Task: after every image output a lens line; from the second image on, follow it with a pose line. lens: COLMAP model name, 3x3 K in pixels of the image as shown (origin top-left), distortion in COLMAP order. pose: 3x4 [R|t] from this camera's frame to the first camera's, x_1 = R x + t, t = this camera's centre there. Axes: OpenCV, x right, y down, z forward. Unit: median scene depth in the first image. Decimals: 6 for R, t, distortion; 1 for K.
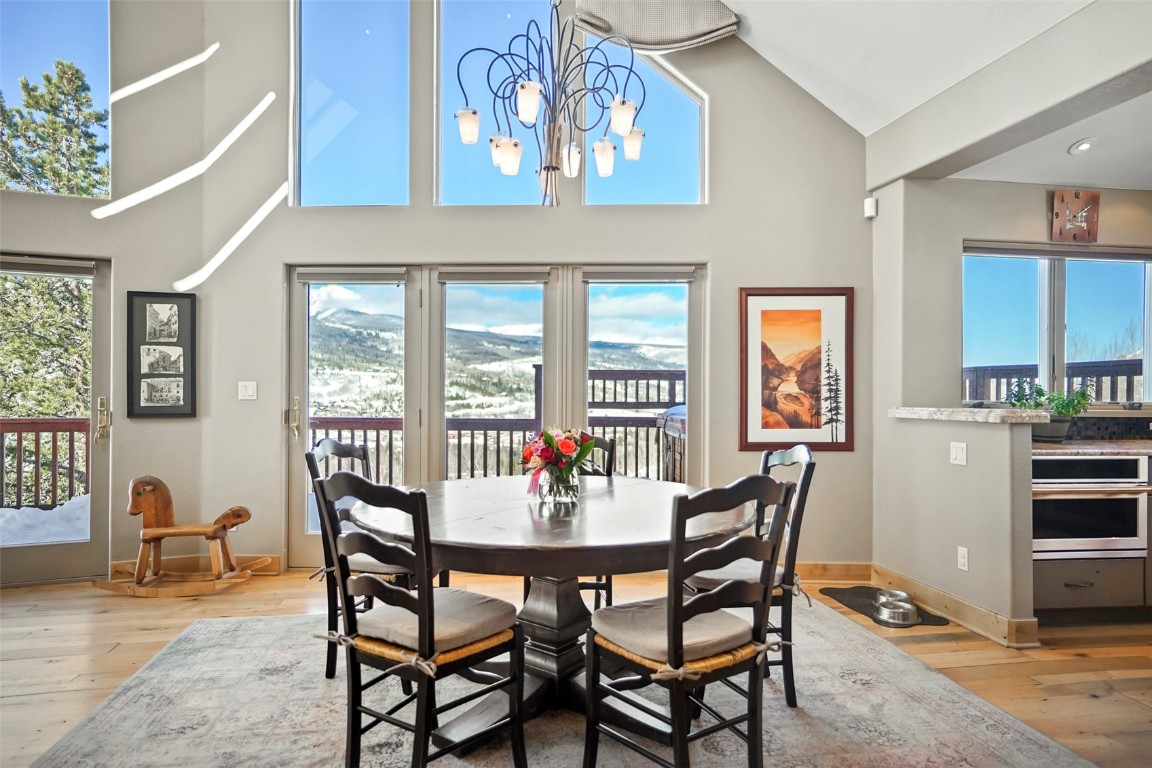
lens RADIAL K [[699.6, 0, 568.3], [0, 699.6, 388.0], [0, 0, 1]] dist [-0.010028, 0.022471]
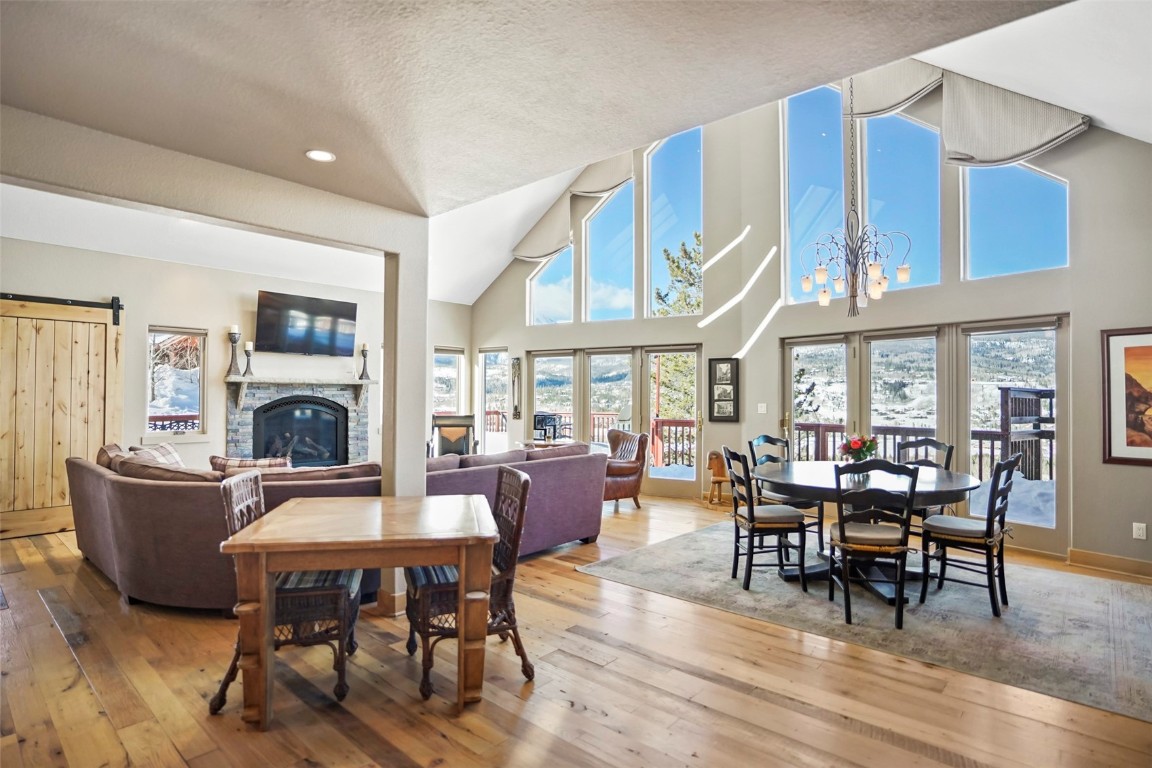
lens RADIAL K [[585.5, 0, 584.5], [0, 585.5, 384.3], [0, 0, 1]] dist [-0.052547, 0.025918]
pose [[0.624695, -0.018267, -0.780655, 0.460933], [0.000822, 0.999741, -0.022736, -0.026311], [0.780868, 0.013561, 0.624549, -0.333149]]
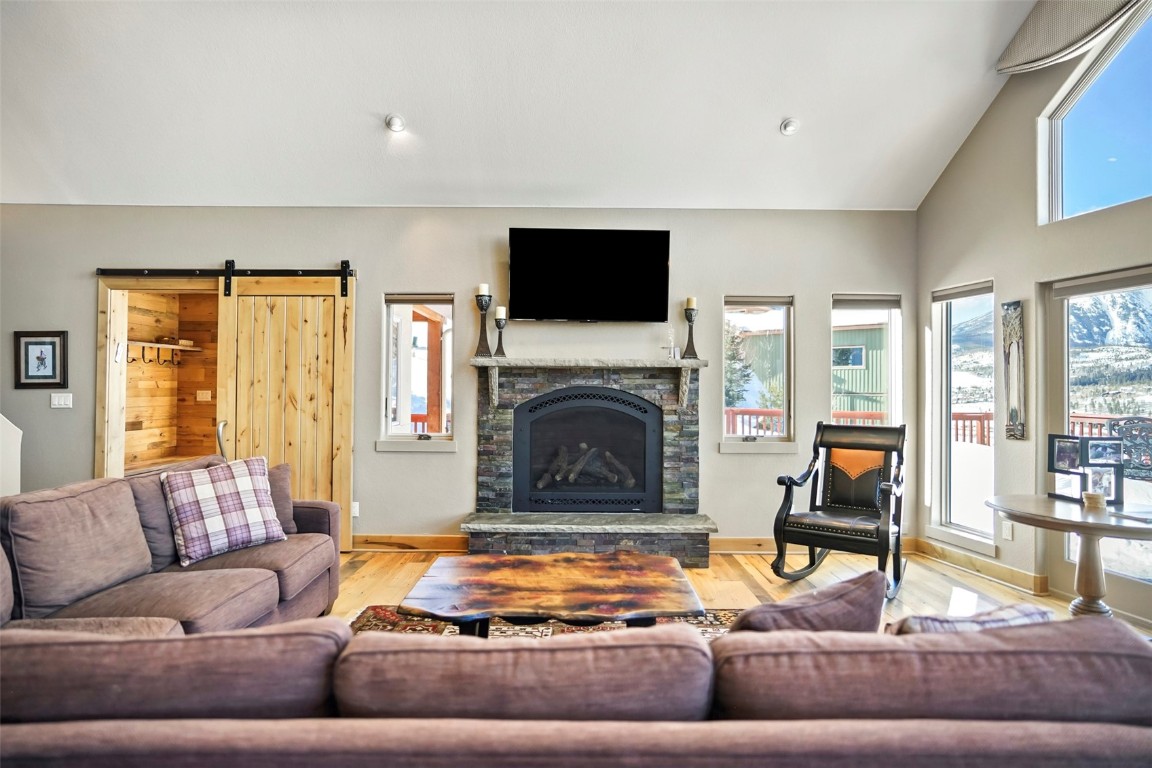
lens RADIAL K [[627.4, 0, 575.1], [0, 627.4, 376.4], [0, 0, 1]] dist [-0.002595, 0.004260]
pose [[-0.170939, -0.020876, -0.985060, -0.213277], [-0.002893, 0.999782, -0.020686, -0.027309], [0.985277, -0.000687, -0.170962, 0.254120]]
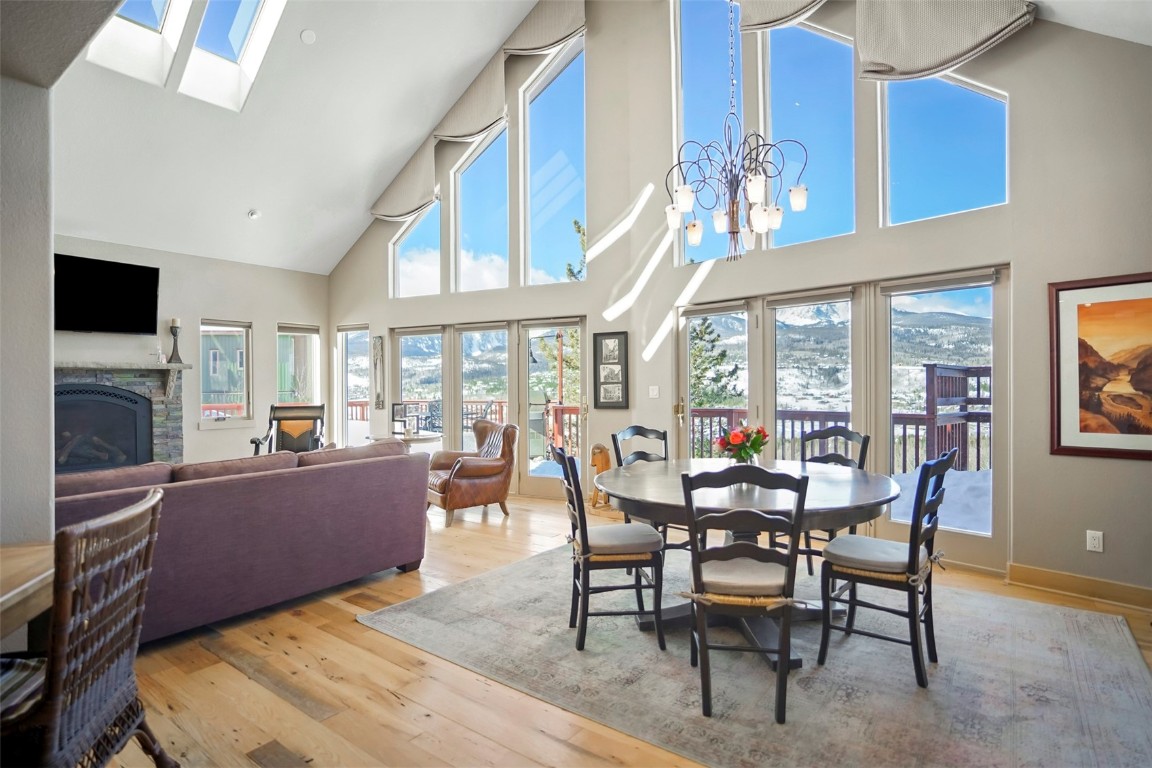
lens RADIAL K [[585.5, 0, 582.8], [0, 585.5, 382.9], [0, 0, 1]] dist [-0.052547, 0.025918]
pose [[0.693741, -0.012777, -0.720111, 0.365738], [0.013756, 0.999895, -0.004489, -0.013123], [0.720093, -0.006792, 0.693844, 0.001375]]
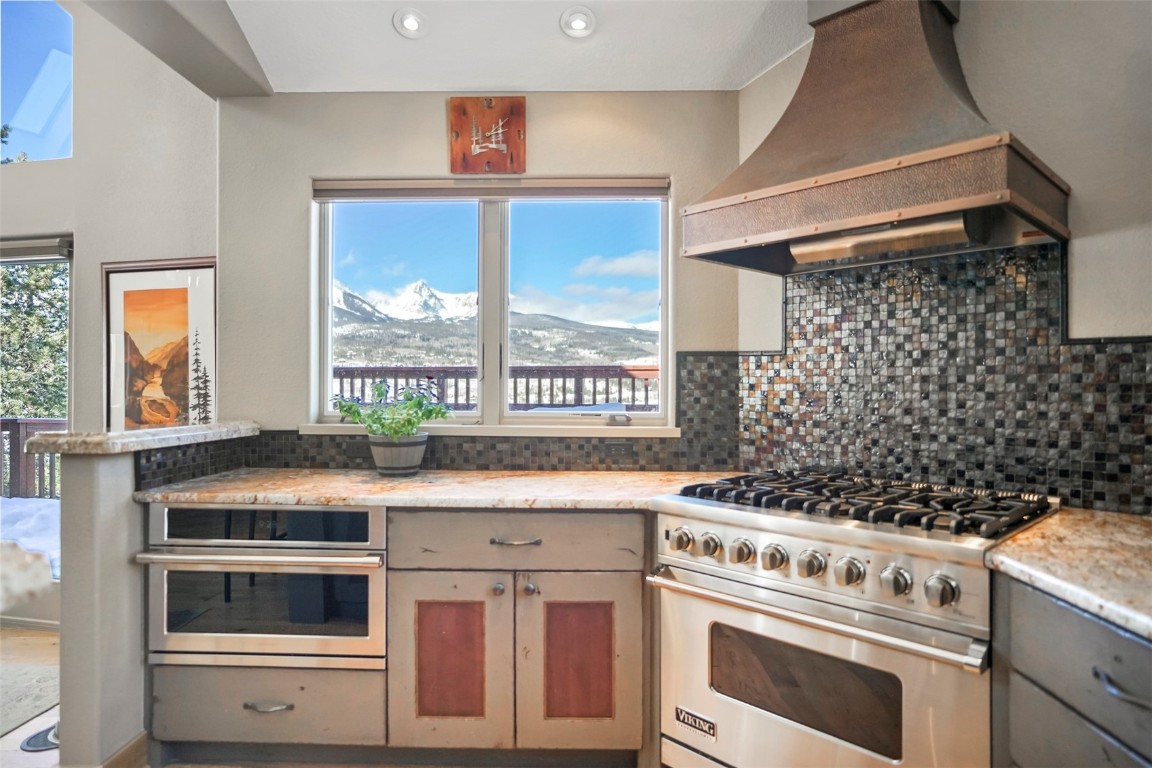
lens RADIAL K [[684.3, 0, 579.8], [0, 684.3, 386.1], [0, 0, 1]] dist [-0.032424, 0.000554]
pose [[0.981469, -0.003220, -0.191595, 0.910852], [0.004059, 0.999984, 0.003985, -0.008110], [0.191579, -0.004688, 0.981466, 0.370623]]
